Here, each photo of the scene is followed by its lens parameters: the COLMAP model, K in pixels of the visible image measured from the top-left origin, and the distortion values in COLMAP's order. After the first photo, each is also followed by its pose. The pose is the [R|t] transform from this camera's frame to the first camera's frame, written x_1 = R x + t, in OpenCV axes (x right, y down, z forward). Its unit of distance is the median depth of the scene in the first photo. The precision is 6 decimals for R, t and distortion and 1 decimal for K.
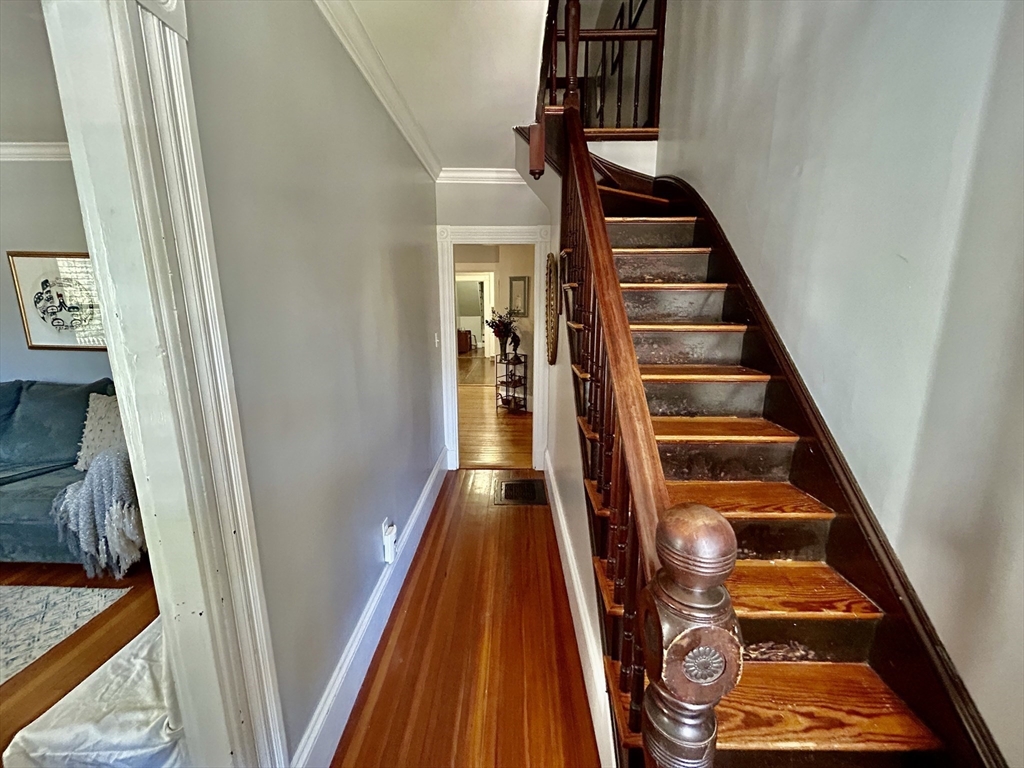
lens RADIAL K [[410.8, 0, 509.6], [0, 410.8, 387.5], [0, 0, 1]] dist [-0.004747, 0.000243]
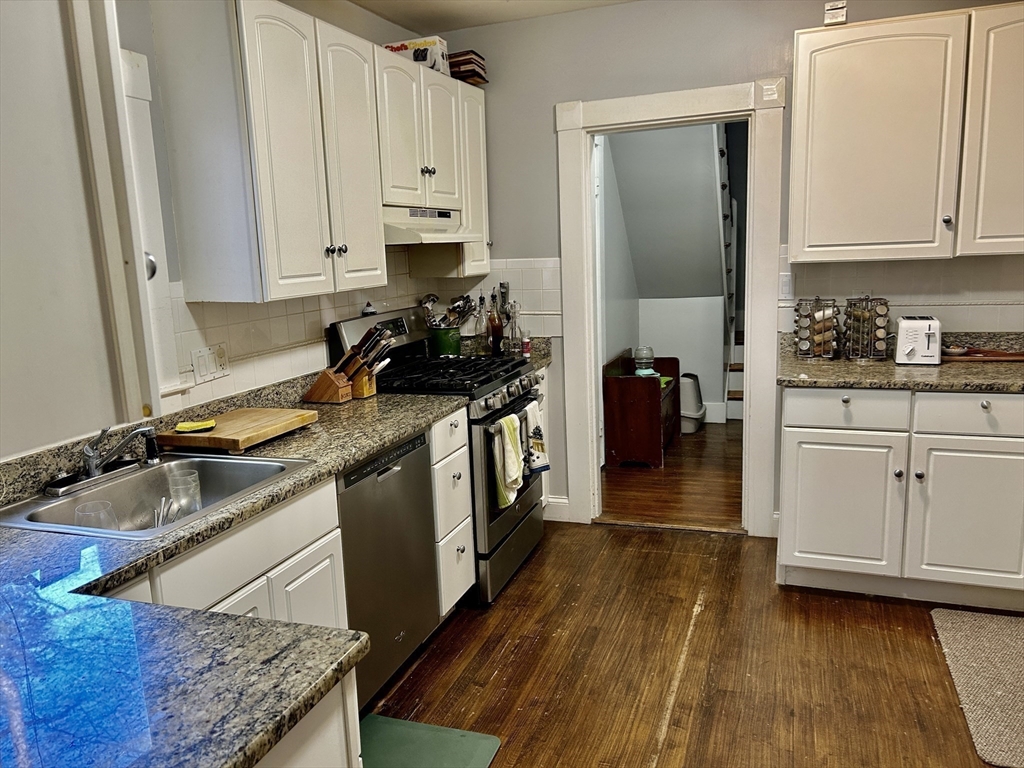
lens RADIAL K [[770.2, 0, 507.6], [0, 770.2, 381.6], [0, 0, 1]] dist [0.054361, -0.071671]
pose [[0.940278, 0.025613, -0.339441, -0.037322], [-0.031106, 0.999458, -0.010751, -0.115485], [0.338982, 0.020668, 0.940566, 0.558367]]
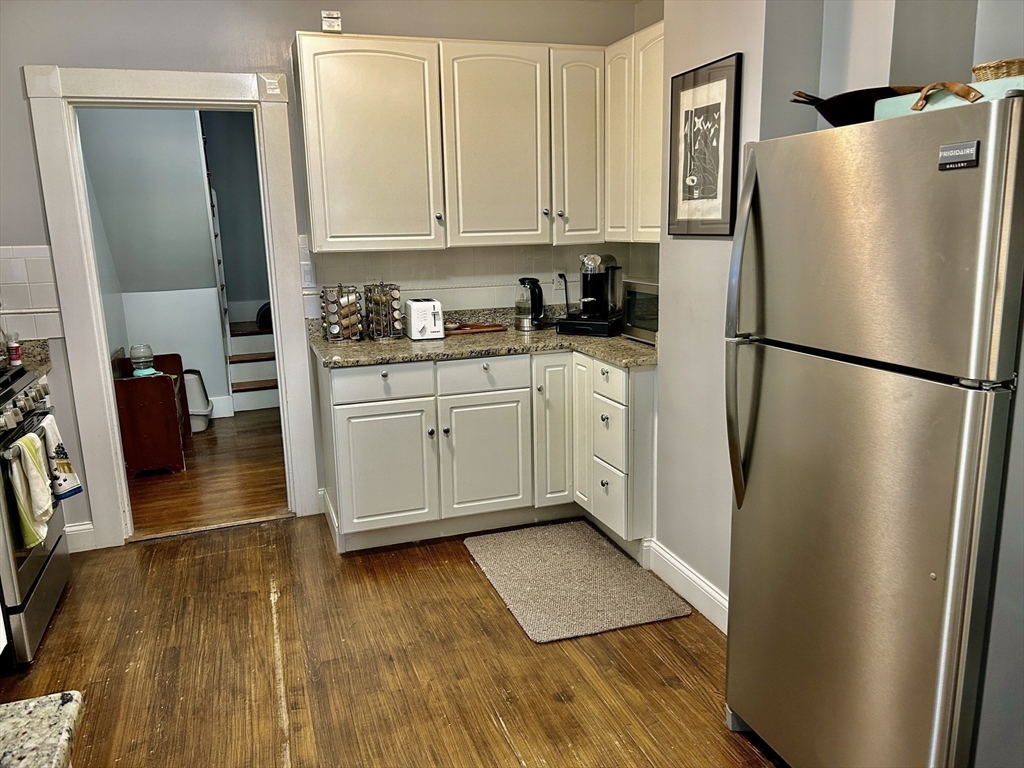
lens RADIAL K [[770.2, 0, 510.5], [0, 770.2, 377.8], [0, 0, 1]] dist [0.054361, -0.071671]
pose [[0.938962, -0.083263, 0.333793, -0.067637], [0.083976, 0.996392, 0.012321, -0.114167], [-0.333614, 0.016462, 0.942566, 0.552646]]
